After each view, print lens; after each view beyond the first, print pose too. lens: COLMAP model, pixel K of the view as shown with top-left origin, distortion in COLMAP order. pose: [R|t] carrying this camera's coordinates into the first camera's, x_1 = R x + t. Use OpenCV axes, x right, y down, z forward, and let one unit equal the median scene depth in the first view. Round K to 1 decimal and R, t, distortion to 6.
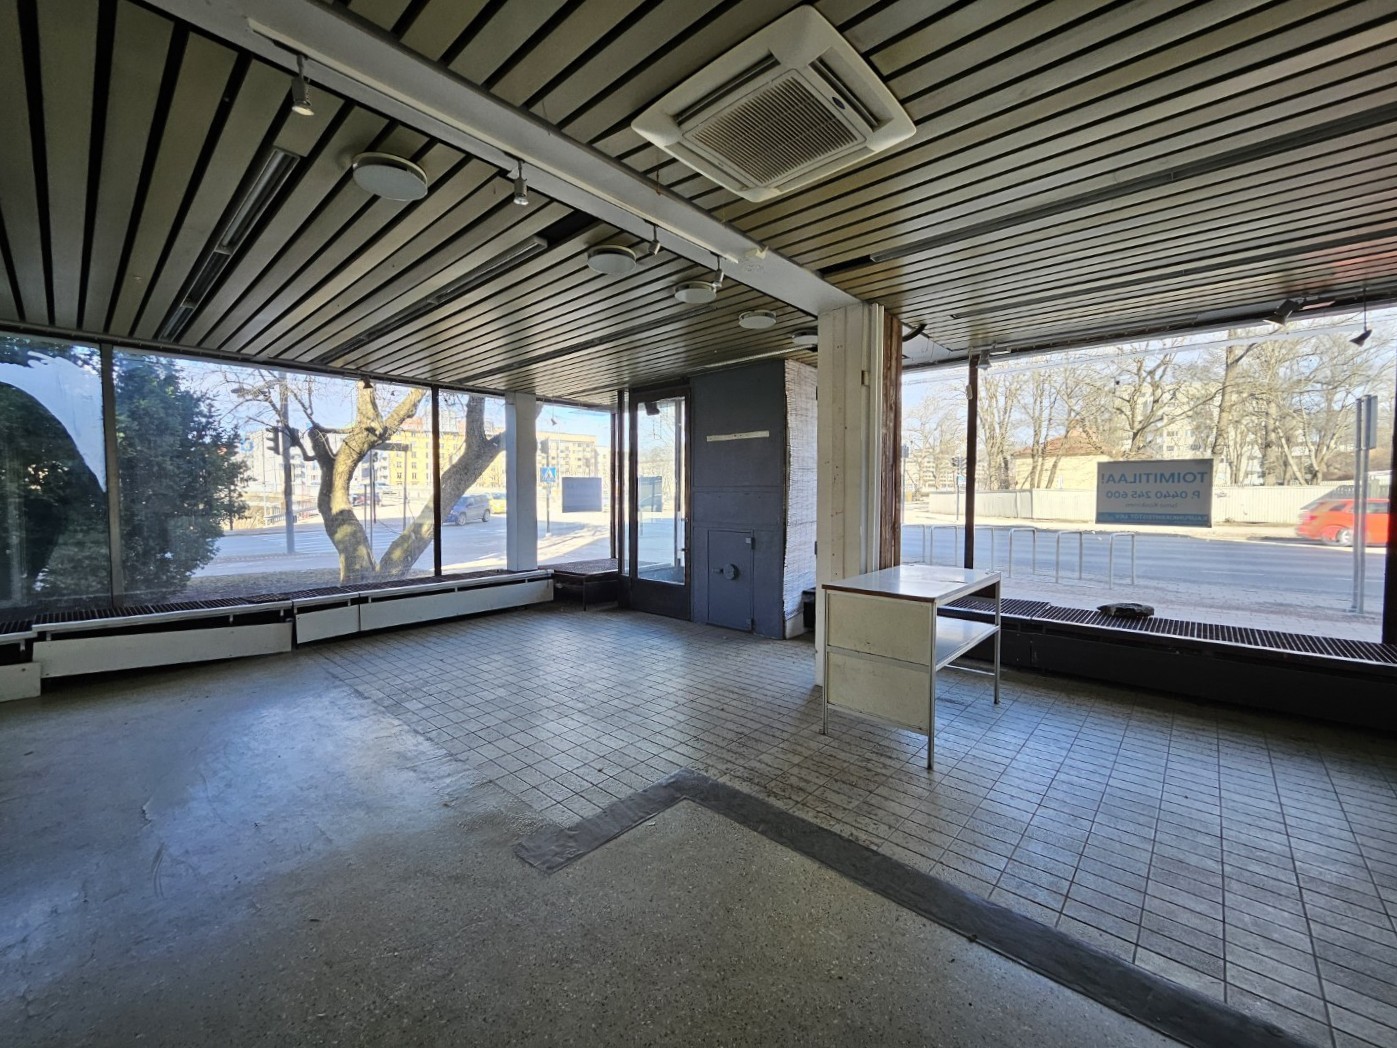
lens RADIAL K [[568.6, 0, 702.2], [0, 568.6, 516.6], [0, 0, 1]] dist [-0.000818, -0.000292]
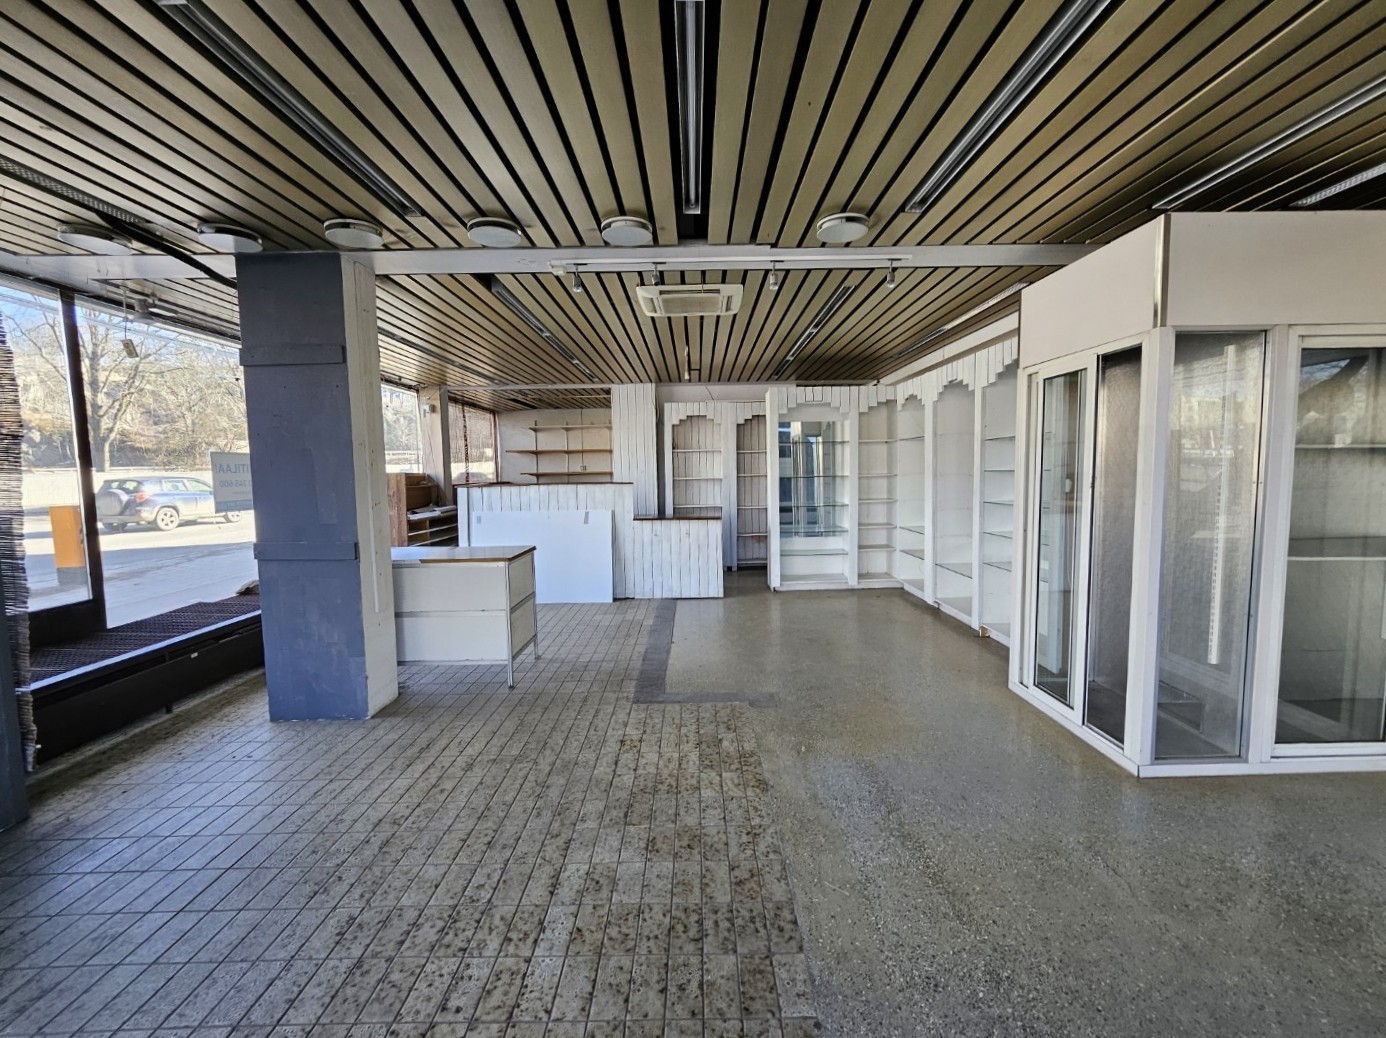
lens RADIAL K [[570.5, 0, 693.0], [0, 570.5, 519.0], [0, 0, 1]] dist [-0.001529, -0.000272]
pose [[-0.659048, -0.051886, 0.750309, -0.623048], [0.049860, 0.992409, 0.112423, -0.049431], [-0.750447, 0.111503, -0.651457, 1.021057]]
